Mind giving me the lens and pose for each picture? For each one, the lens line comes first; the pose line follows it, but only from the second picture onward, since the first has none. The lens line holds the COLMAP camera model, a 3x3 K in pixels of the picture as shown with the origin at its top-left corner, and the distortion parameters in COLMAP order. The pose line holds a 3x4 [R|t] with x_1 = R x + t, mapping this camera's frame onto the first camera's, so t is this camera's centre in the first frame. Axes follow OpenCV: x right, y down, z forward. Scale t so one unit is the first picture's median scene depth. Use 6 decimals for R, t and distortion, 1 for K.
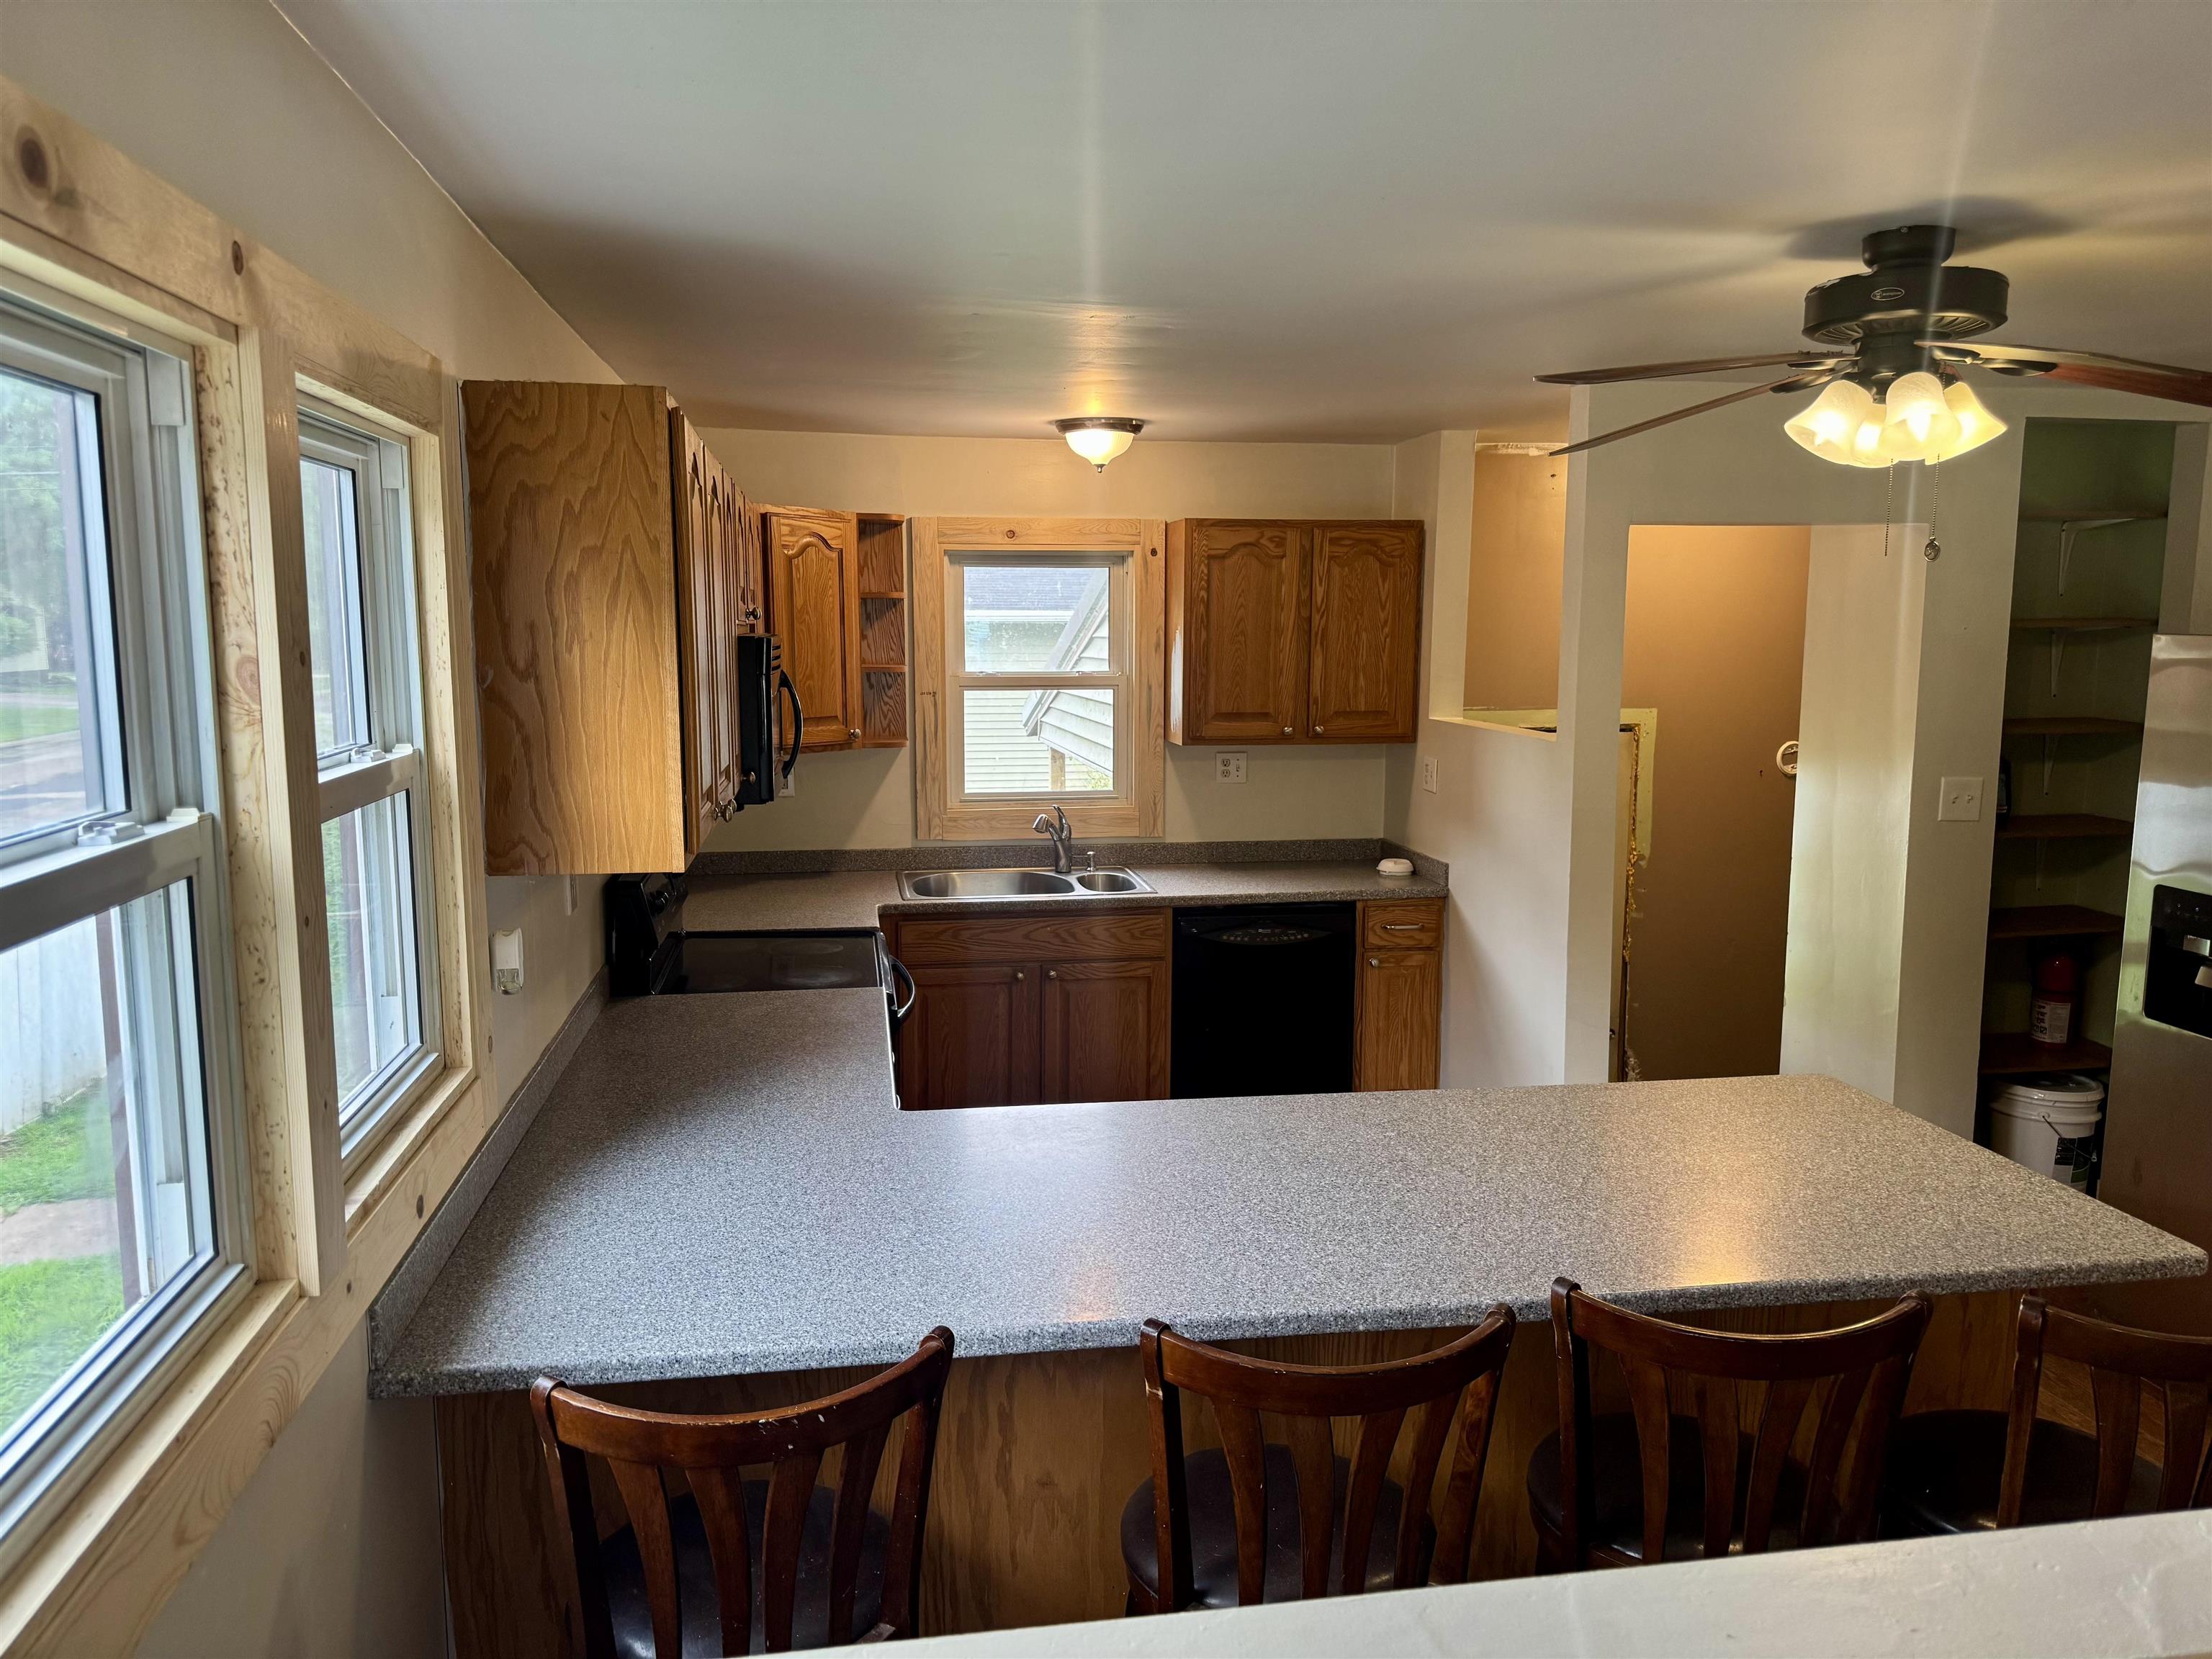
lens RADIAL K [[1565.2, 0, 1101.9], [0, 1565.2, 824.0], [0, 0, 1]] dist [0.104547, -0.148700]
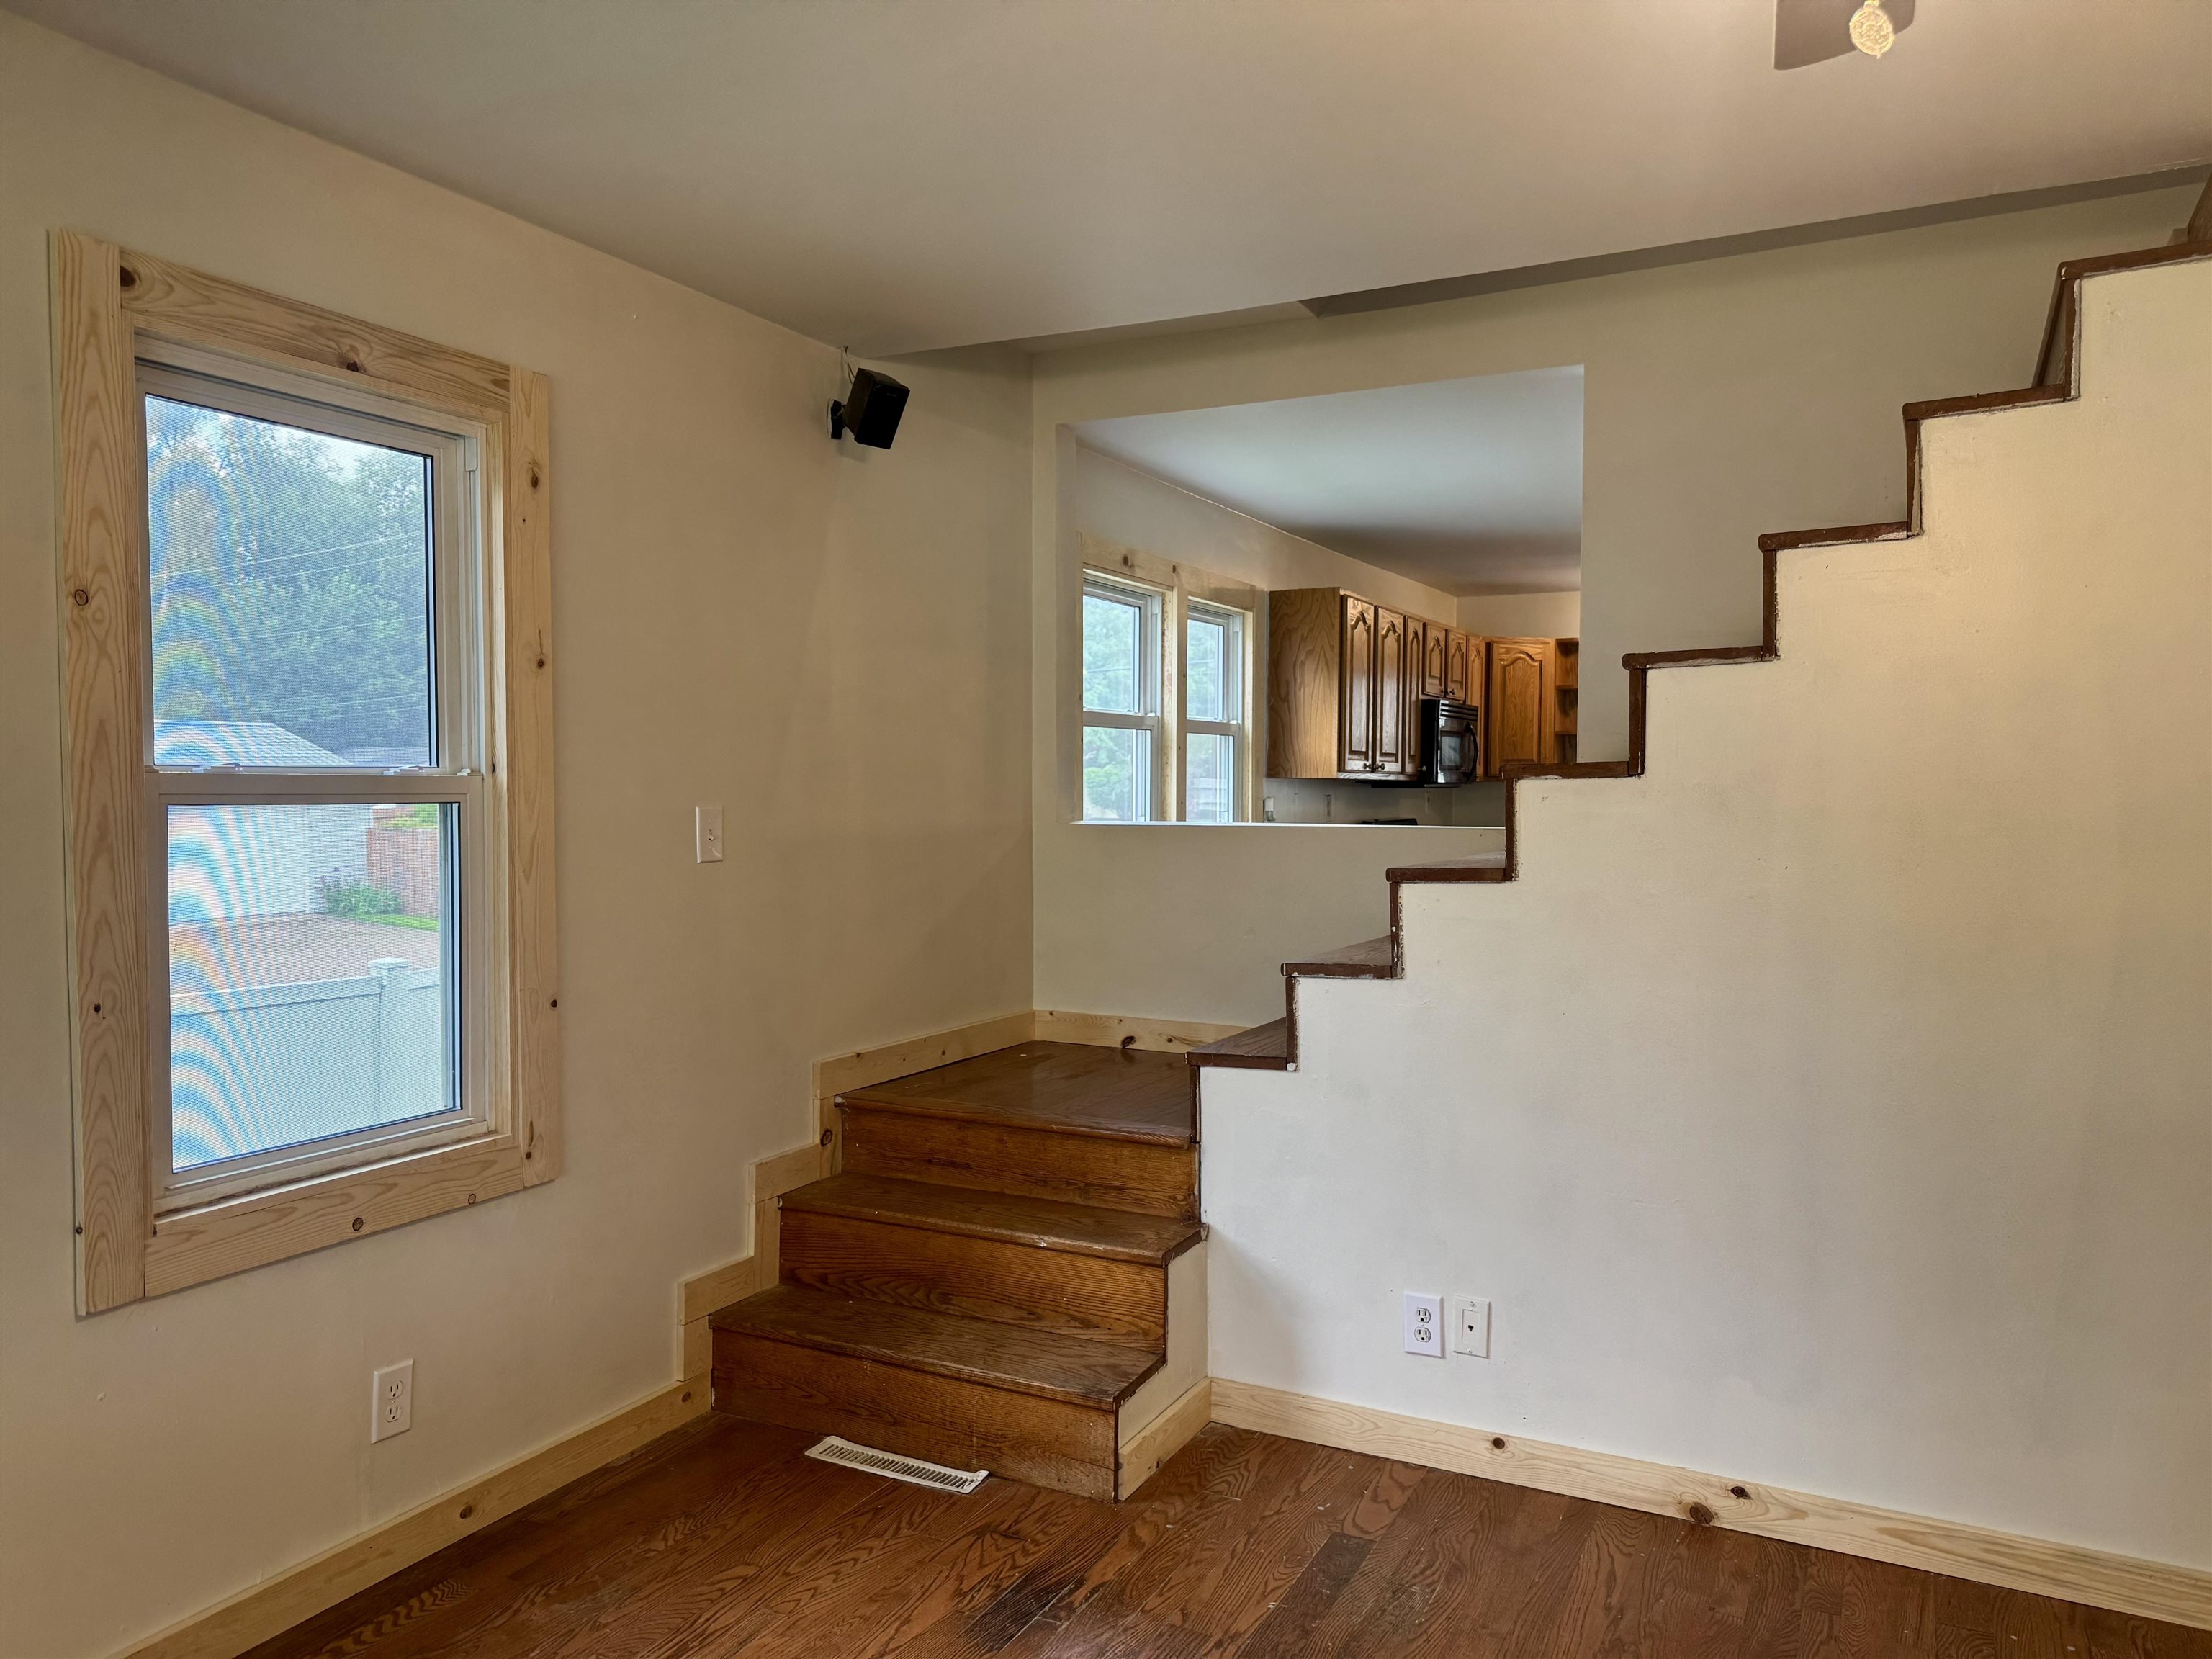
lens RADIAL K [[1556.9, 0, 1096.8], [0, 1556.9, 825.9], [0, 0, 1]] dist [0.184923, -0.378783]
pose [[0.799399, 0.014099, -0.600635, 0.536019], [-0.075653, 0.994129, -0.077351, 0.191141], [0.596019, 0.107274, 0.795773, -0.691723]]
